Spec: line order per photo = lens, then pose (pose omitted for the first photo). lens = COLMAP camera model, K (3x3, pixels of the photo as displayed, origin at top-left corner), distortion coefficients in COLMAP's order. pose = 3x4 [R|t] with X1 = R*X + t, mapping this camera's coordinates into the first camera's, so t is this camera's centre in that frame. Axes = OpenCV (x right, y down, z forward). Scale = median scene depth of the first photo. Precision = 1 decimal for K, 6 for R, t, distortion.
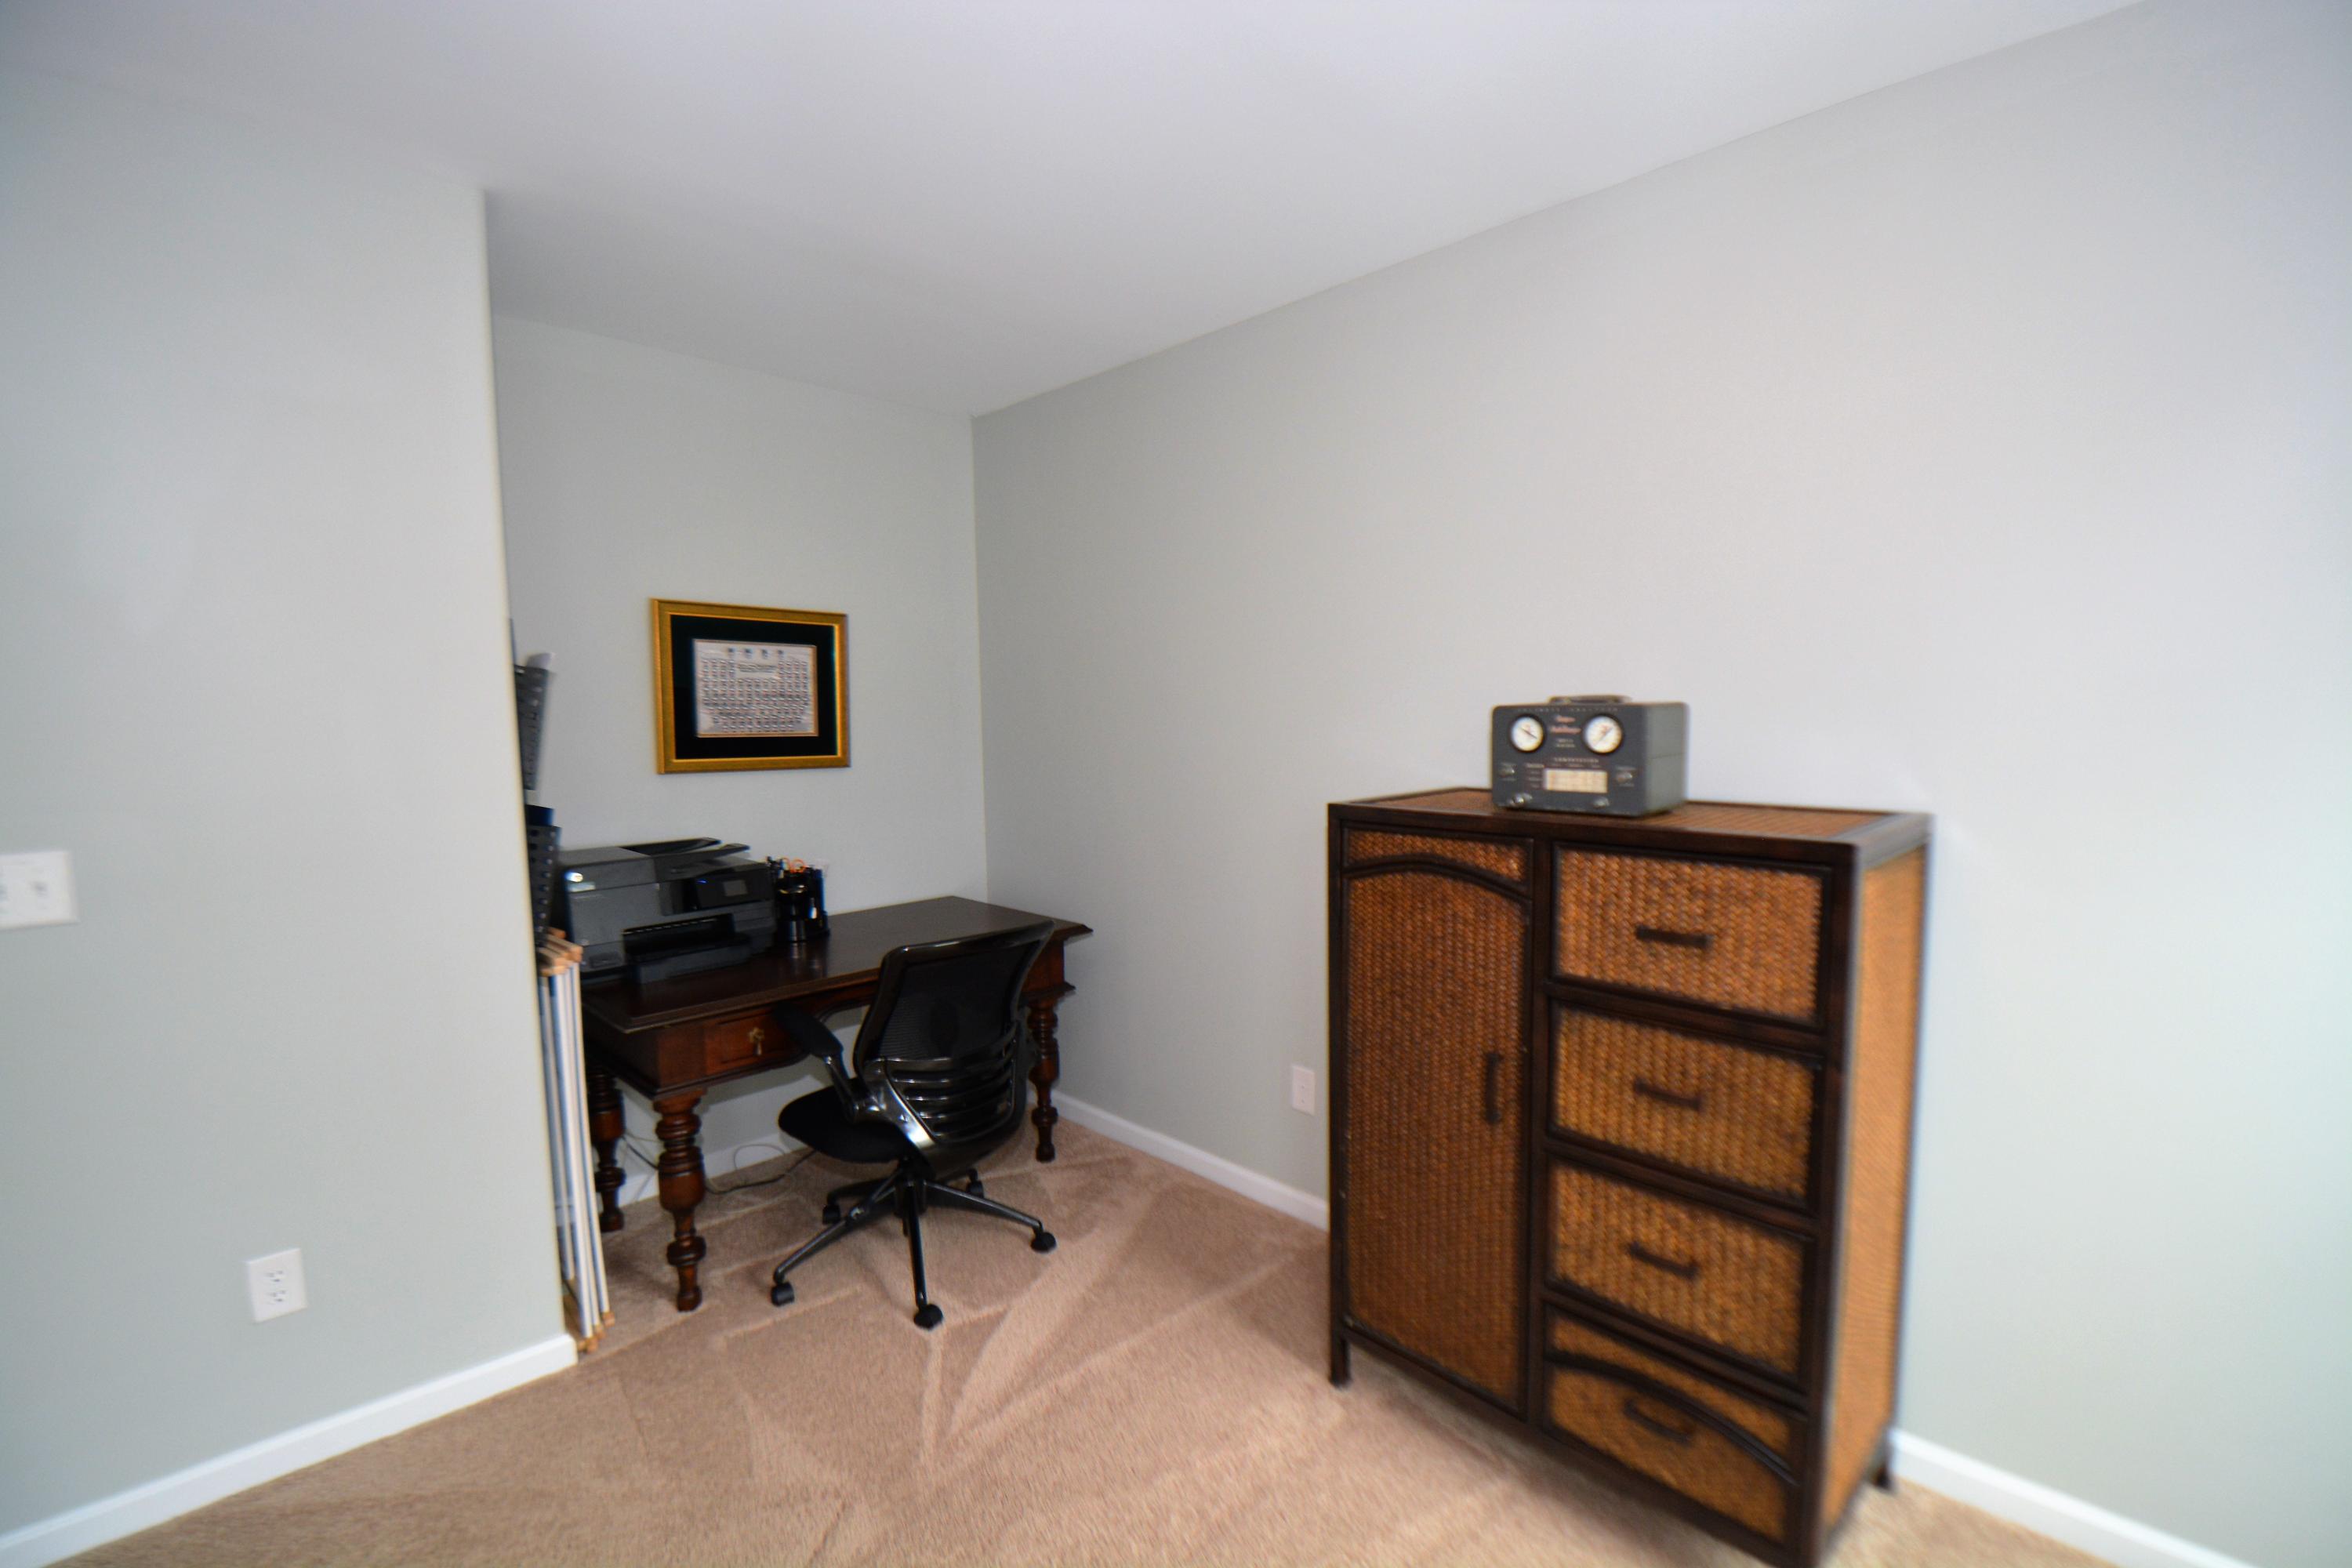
lens RADIAL K [[1023.2, 0, 1191.4], [0, 1023.2, 797.7], [0, 0, 1]] dist [0.020035, -0.018517]
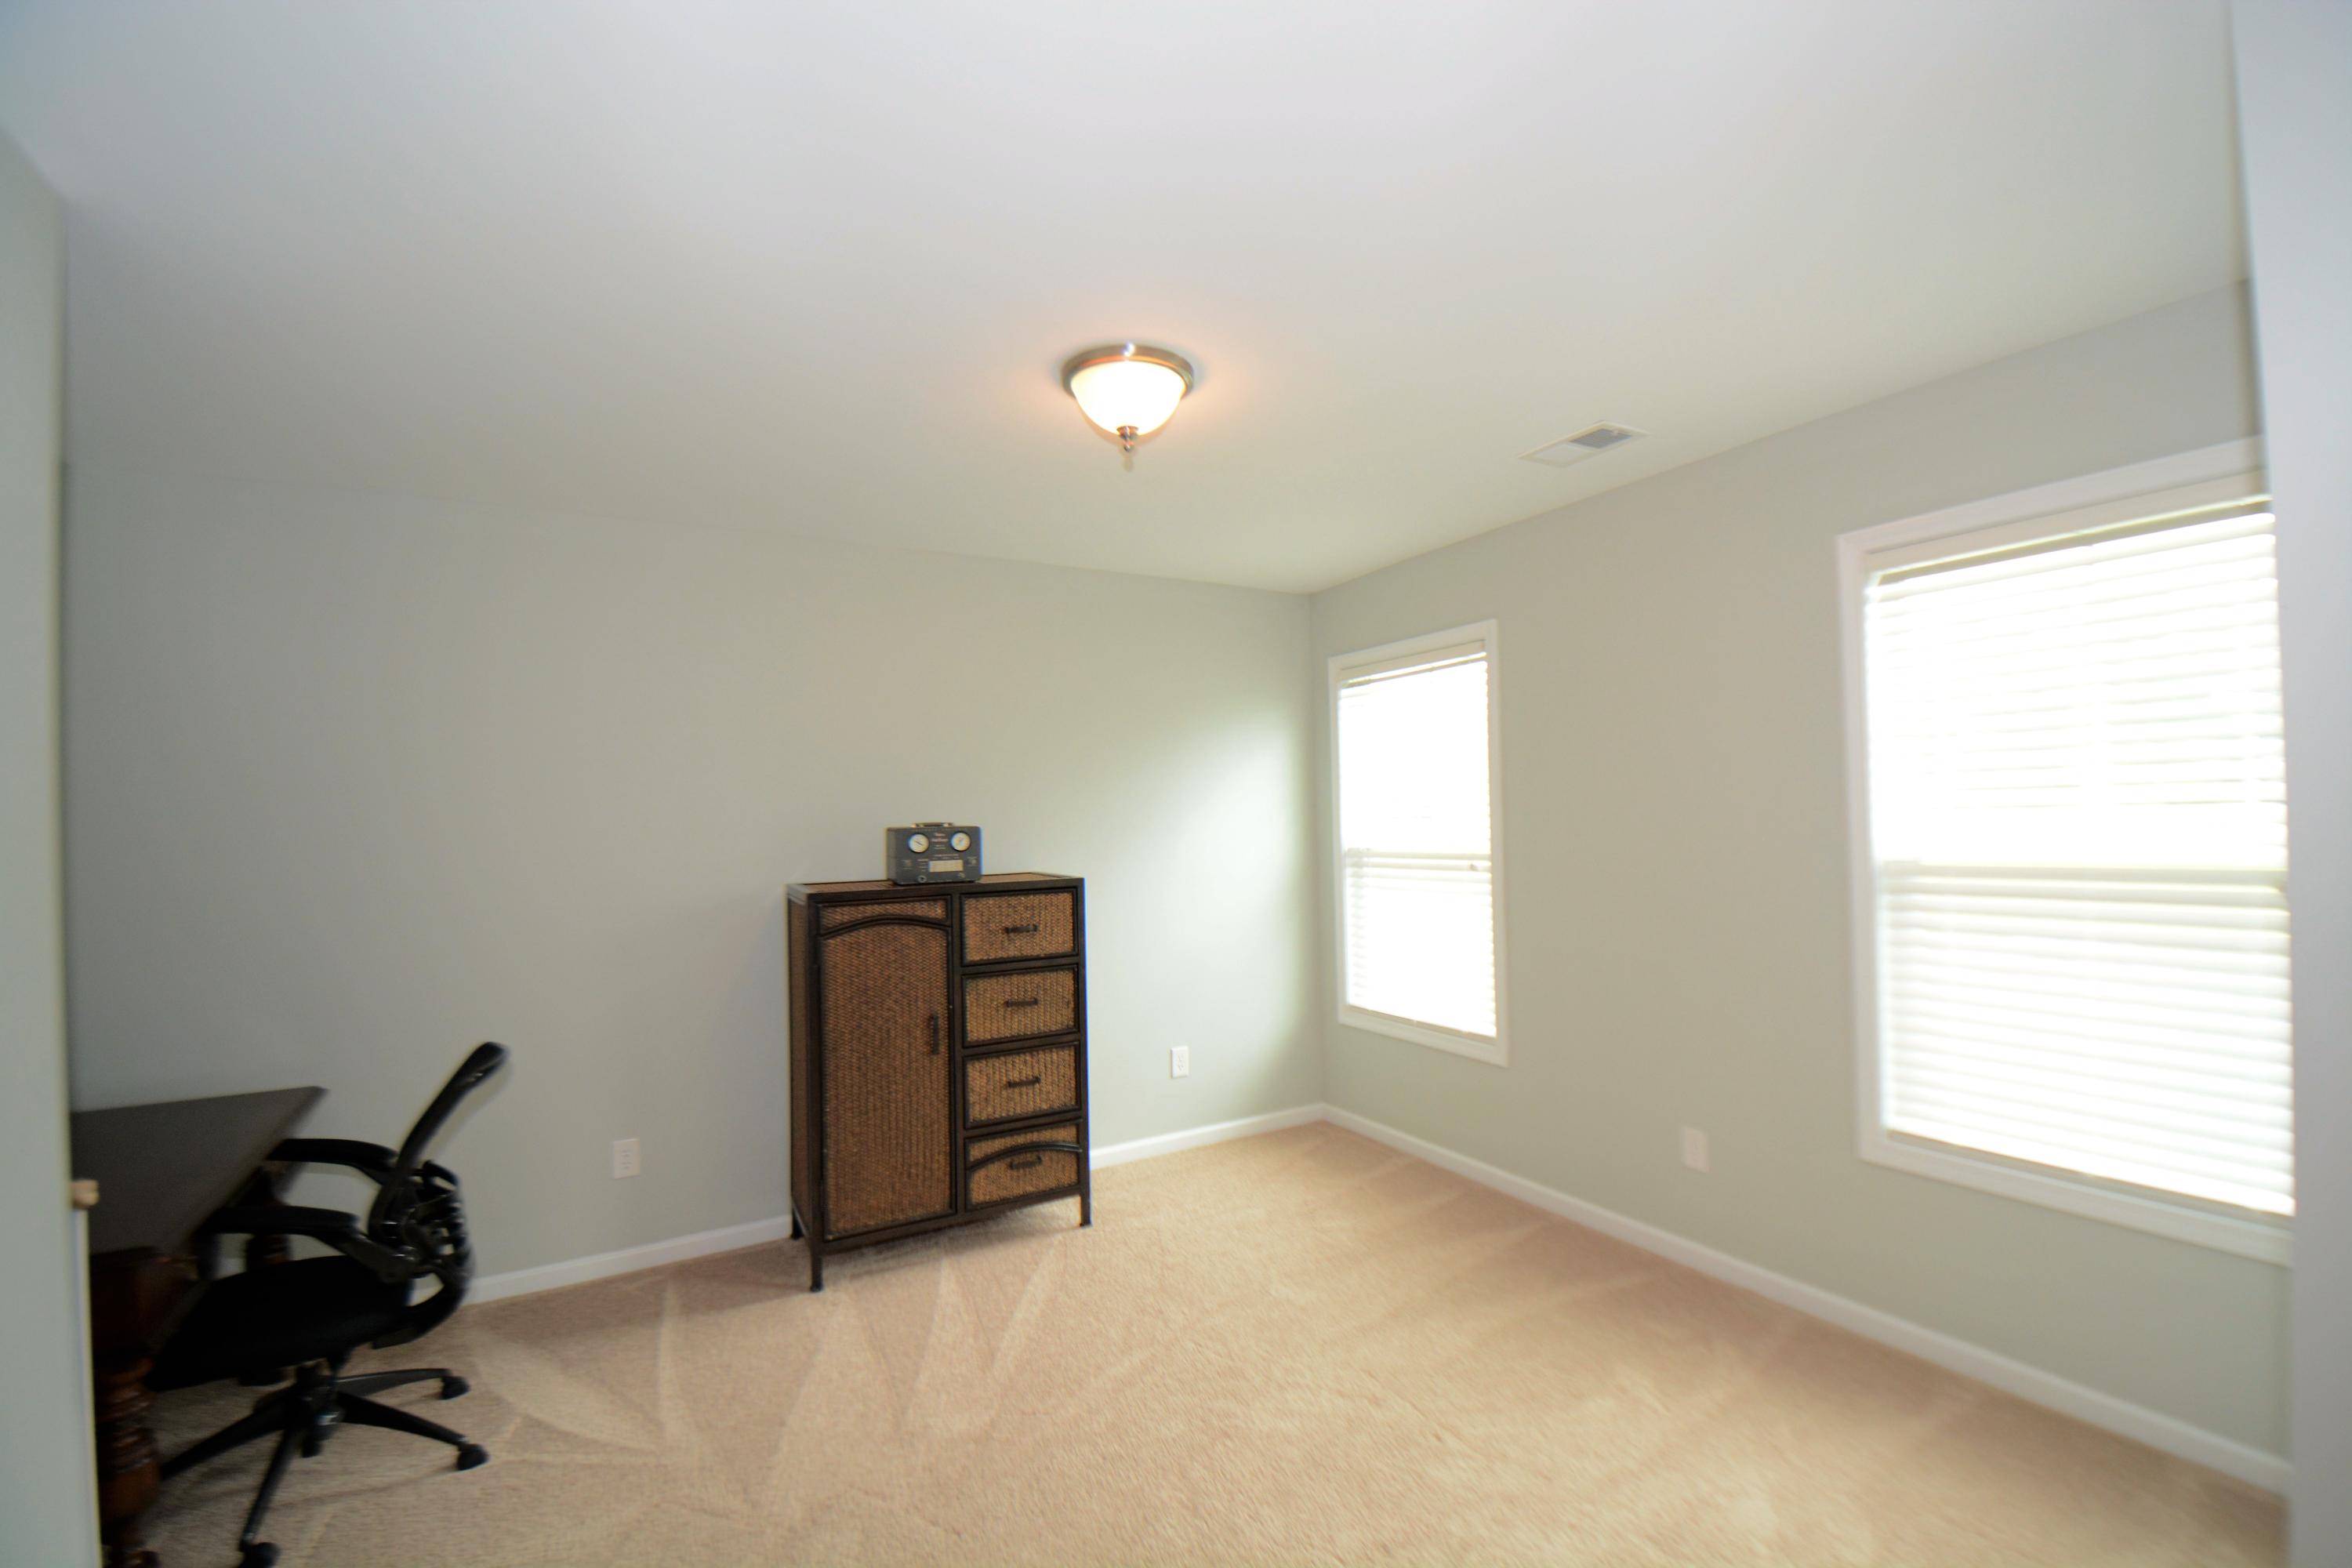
lens RADIAL K [[1023.2, 0, 1191.4], [0, 1023.2, 797.7], [0, 0, 1]] dist [0.020035, -0.018517]
pose [[0.286479, 0.018019, 0.957917, -1.395490], [0.107915, 0.992854, -0.050950, 0.004567], [-0.951989, 0.117970, 0.282487, -0.009503]]
